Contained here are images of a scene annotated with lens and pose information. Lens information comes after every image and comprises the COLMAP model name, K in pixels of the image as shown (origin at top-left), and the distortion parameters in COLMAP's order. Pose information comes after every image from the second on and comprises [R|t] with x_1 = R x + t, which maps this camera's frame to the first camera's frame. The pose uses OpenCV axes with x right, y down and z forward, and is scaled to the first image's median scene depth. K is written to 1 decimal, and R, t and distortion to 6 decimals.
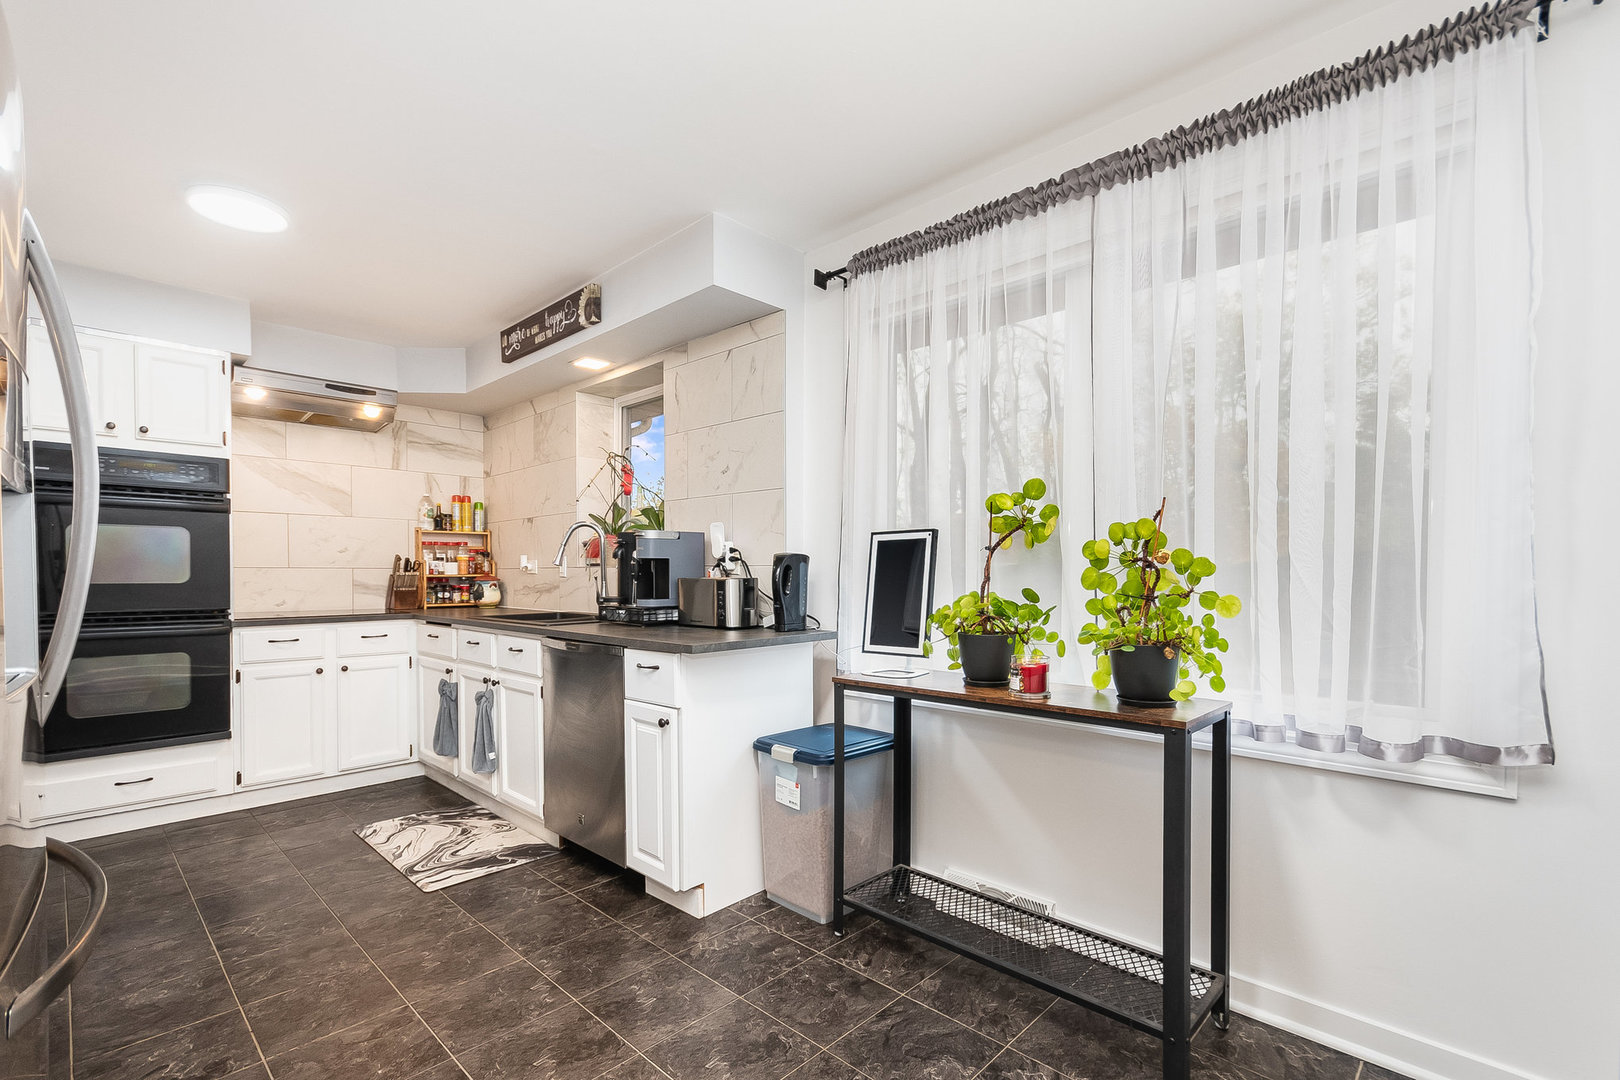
lens RADIAL K [[728.6, 0, 812.4], [0, 728.6, 585.7], [0, 0, 1]] dist [0.001338, -0.000198]
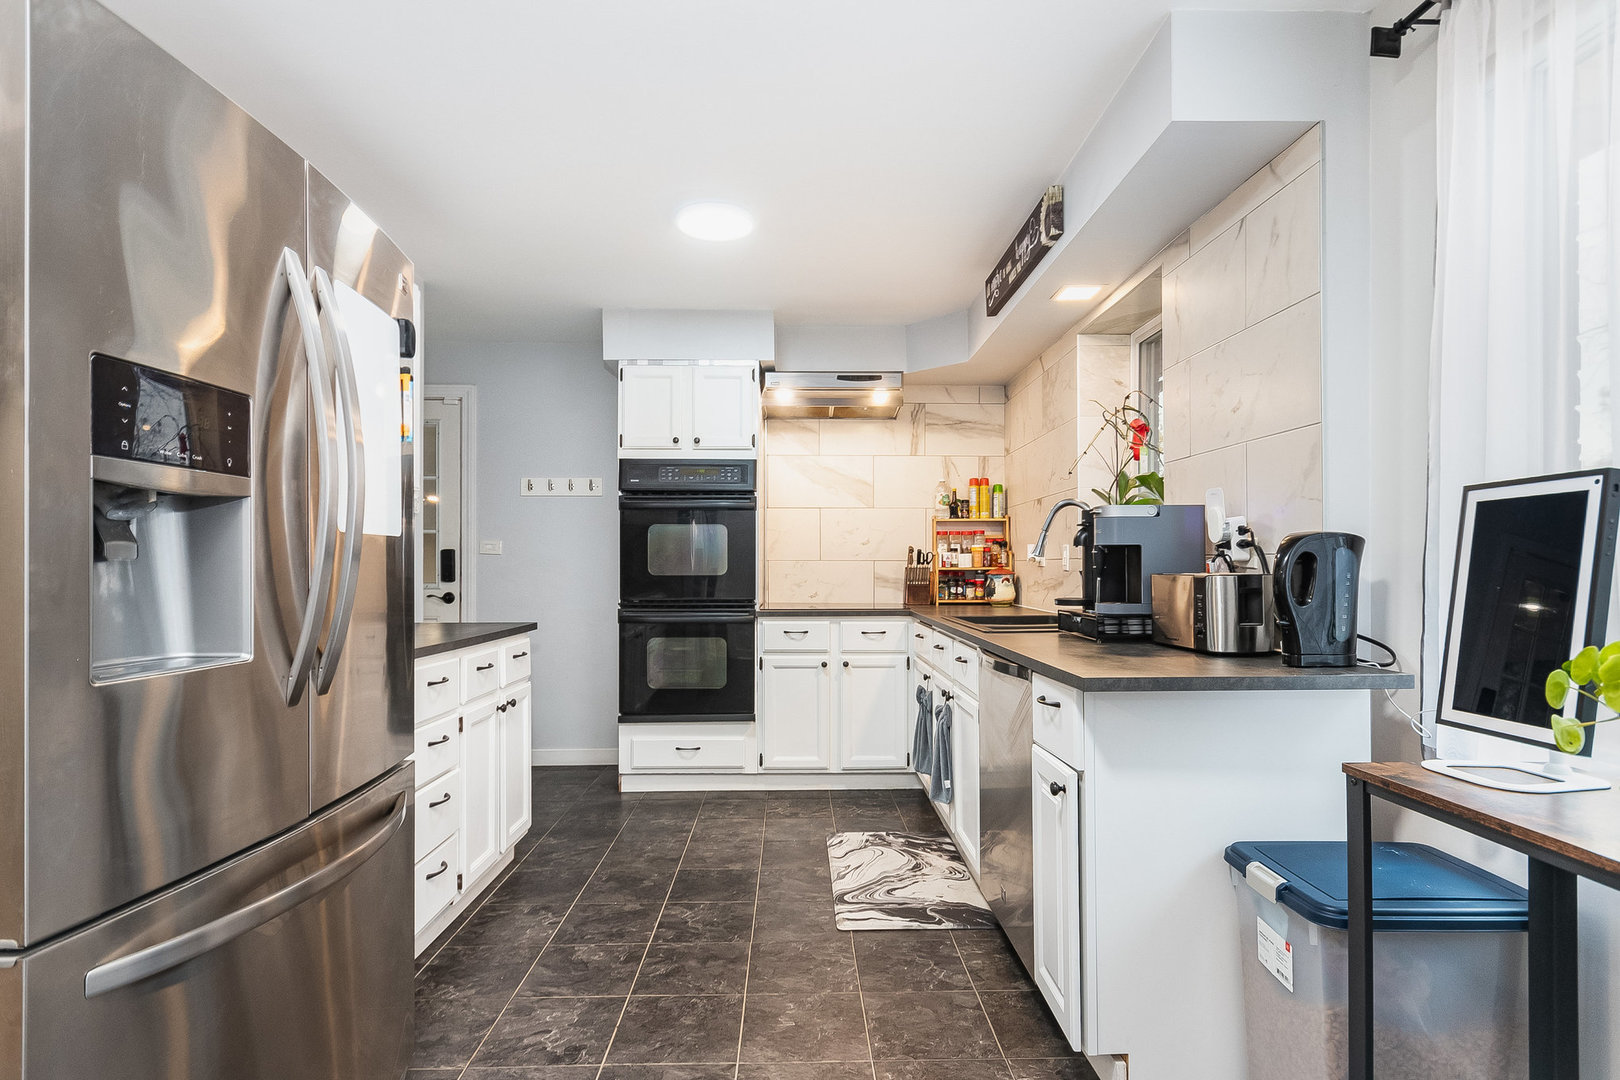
lens RADIAL K [[833.4, 0, 808.0], [0, 833.4, 558.2], [0, 0, 1]] dist [0.016176, -0.007791]
pose [[0.706719, -0.006884, -0.707461, 0.123992], [-0.011163, 0.999720, -0.020880, -0.004292], [0.707406, 0.022654, 0.706444, 0.195374]]
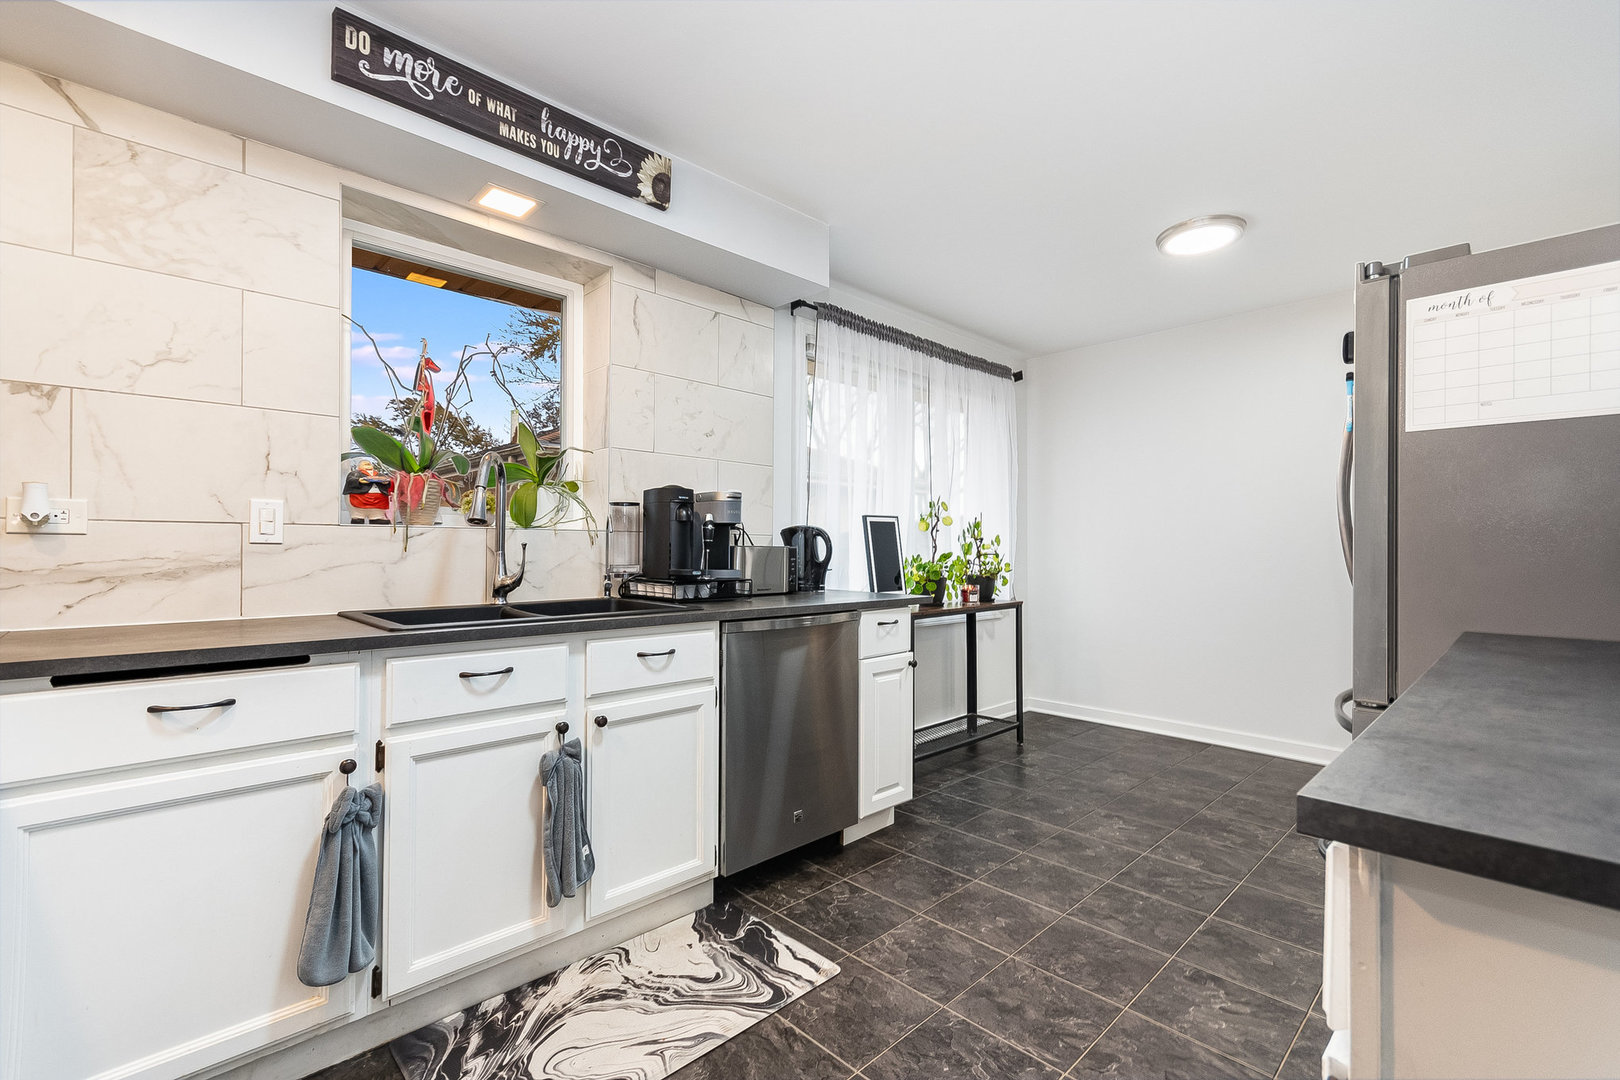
lens RADIAL K [[717.0, 0, 809.8], [0, 717.0, 551.7], [0, 0, 1]] dist [0.001886, 0.000165]
pose [[0.030756, 0.002157, 0.999525, -0.968787], [0.018879, 0.999818, -0.002738, 0.000701], [-0.999349, 0.018954, 0.030710, 0.775041]]
